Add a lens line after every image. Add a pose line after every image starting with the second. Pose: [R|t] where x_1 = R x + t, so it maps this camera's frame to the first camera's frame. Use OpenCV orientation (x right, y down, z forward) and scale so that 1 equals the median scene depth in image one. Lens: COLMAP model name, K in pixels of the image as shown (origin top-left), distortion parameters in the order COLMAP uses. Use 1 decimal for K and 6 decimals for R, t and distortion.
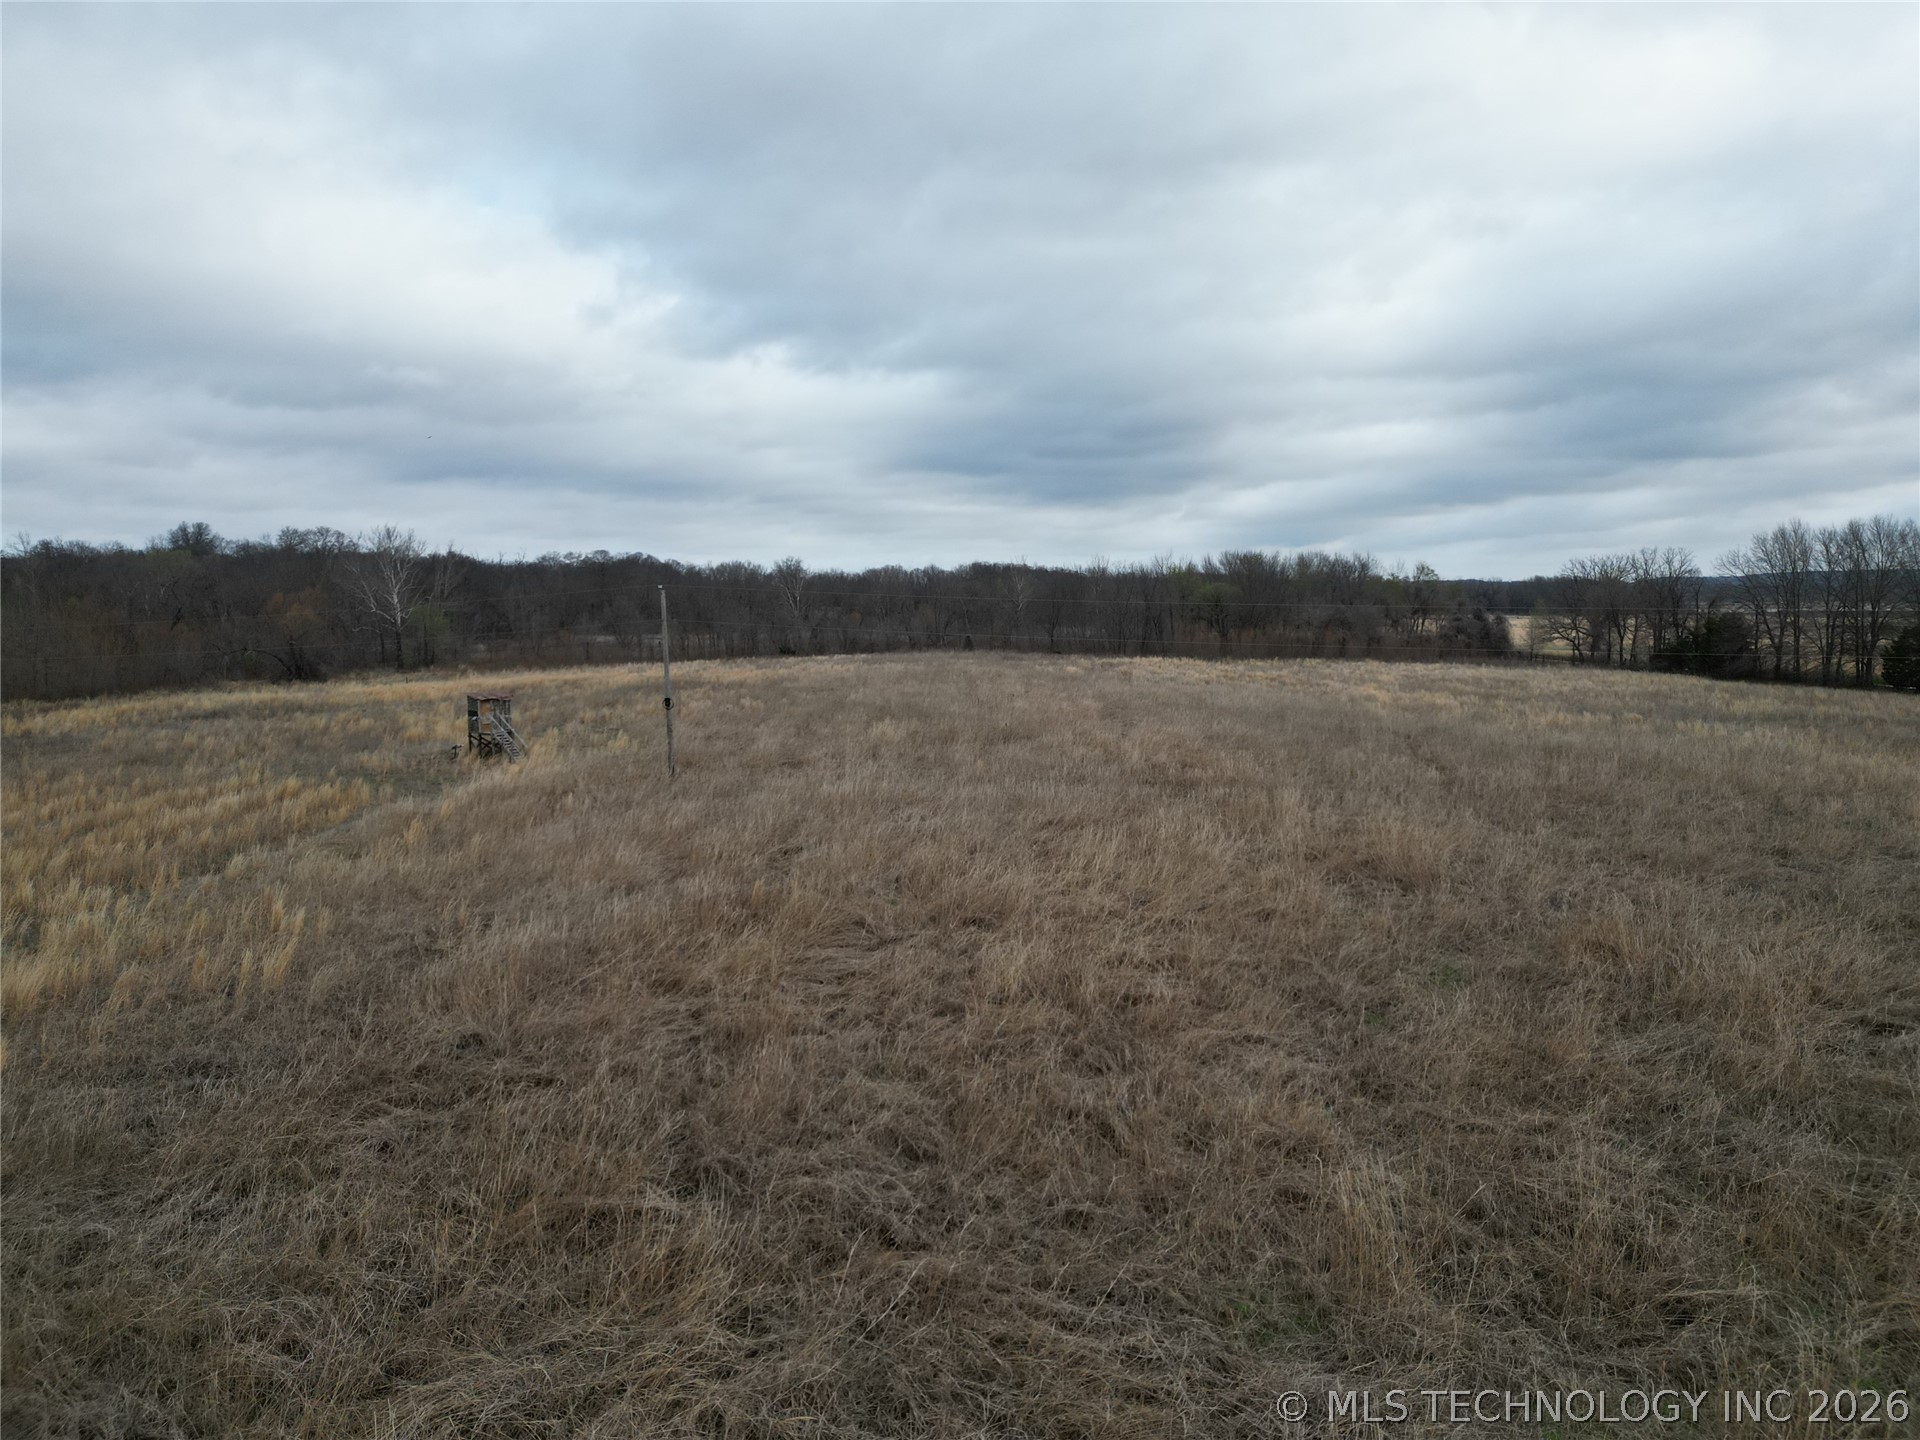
lens RADIAL K [[1337.7, 0, 947.0], [0, 1337.7, 730.0], [0, 0, 1]] dist [0.077628, -0.071179]
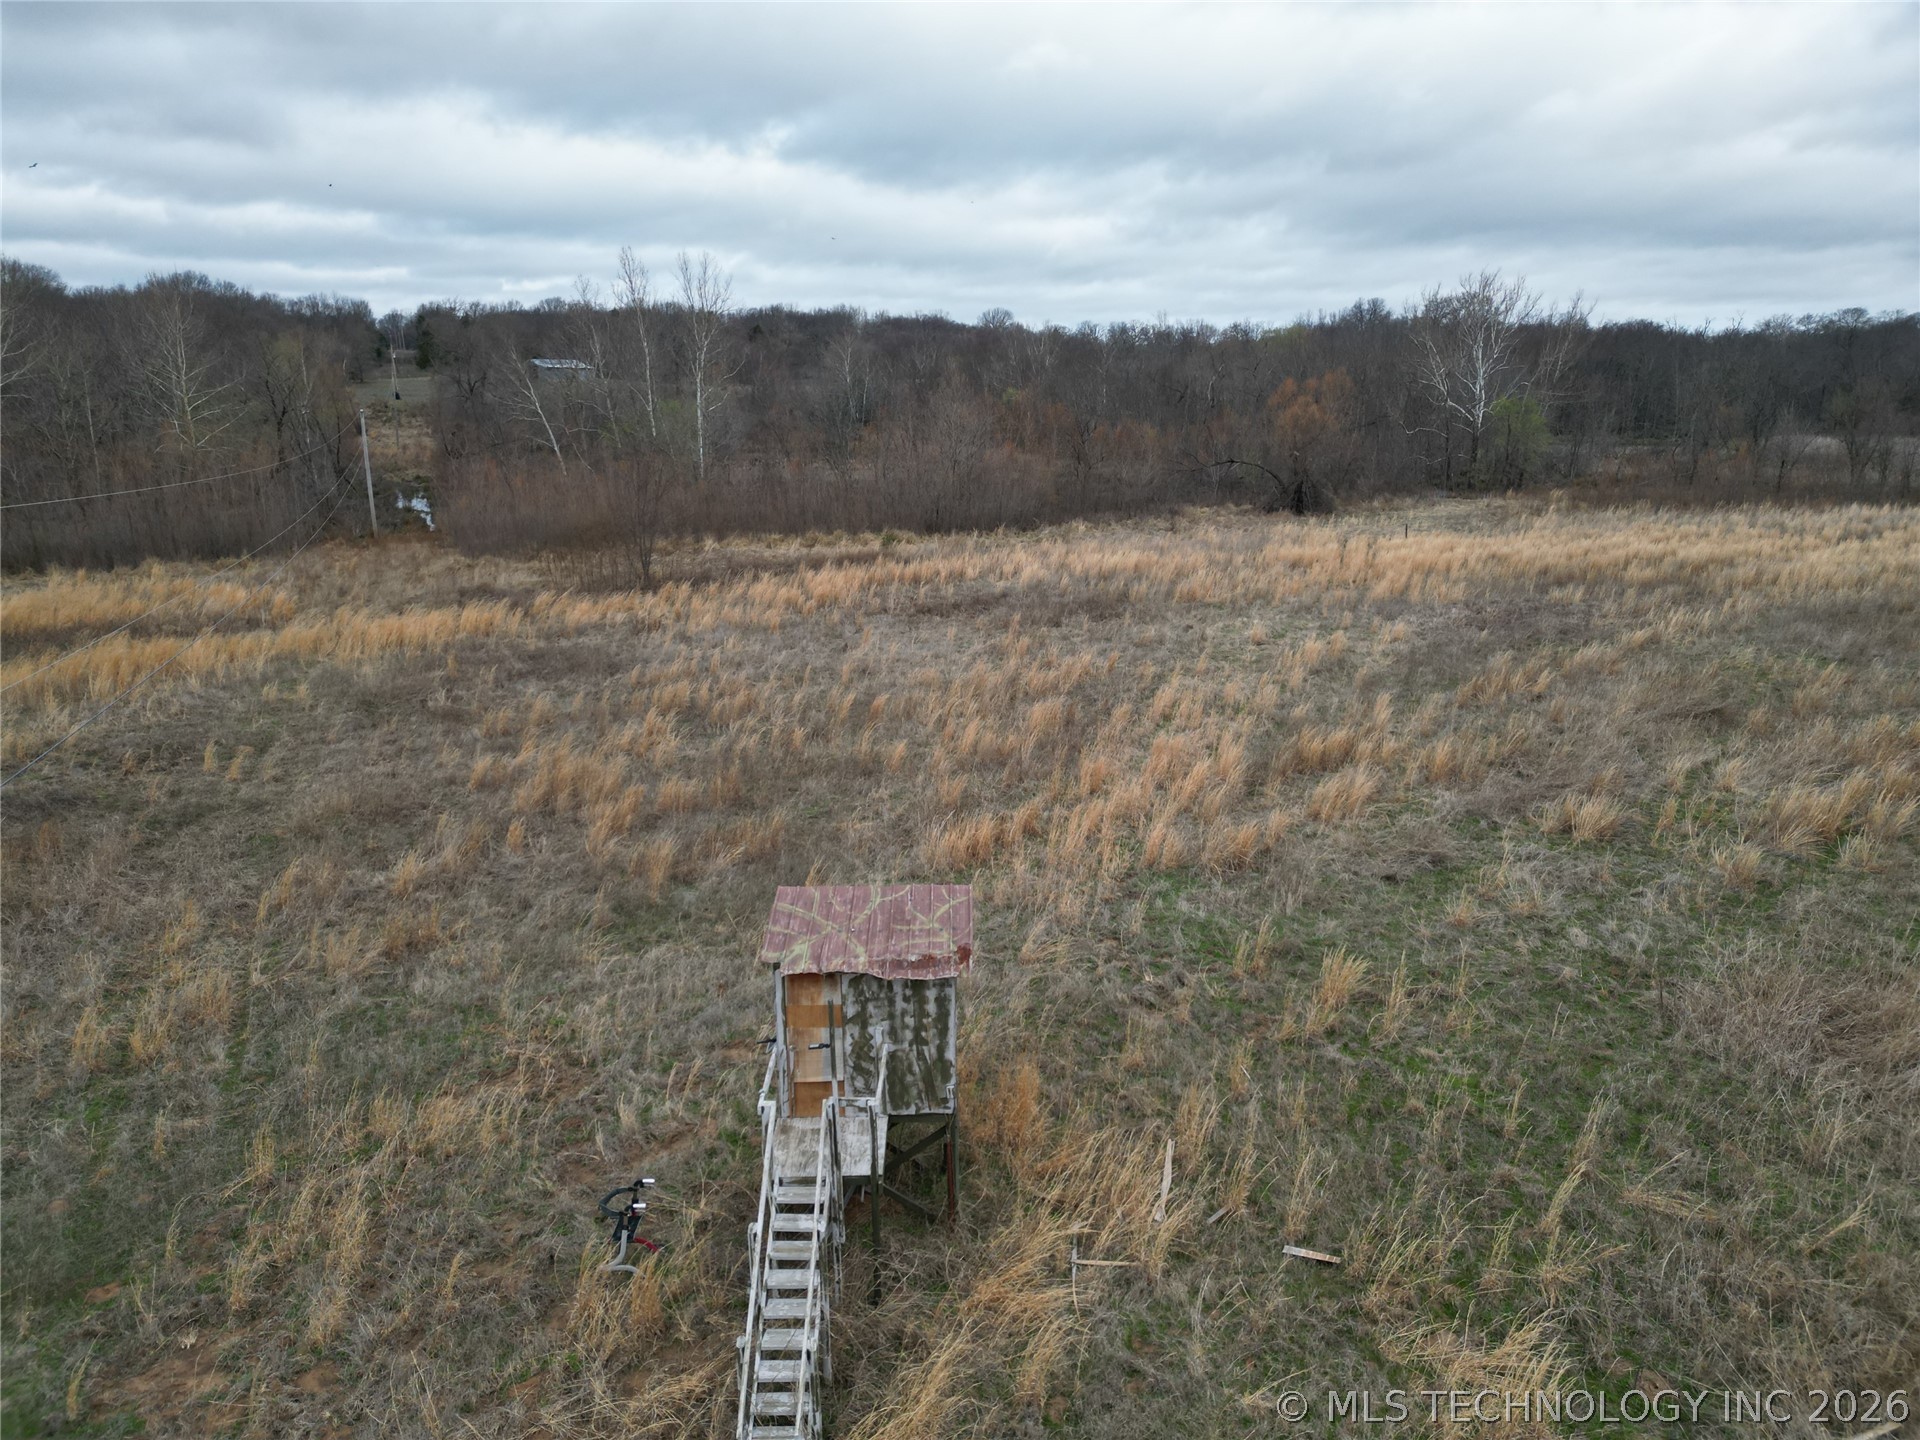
lens RADIAL K [[1337.7, 0, 950.8], [0, 1337.7, 709.4], [0, 0, 1]] dist [0.077628, -0.071179]
pose [[0.684427, 0.174446, -0.707904, -0.103495], [-0.070502, 0.982239, 0.173885, -0.047394], [0.725664, -0.069103, 0.684570, 0.436005]]
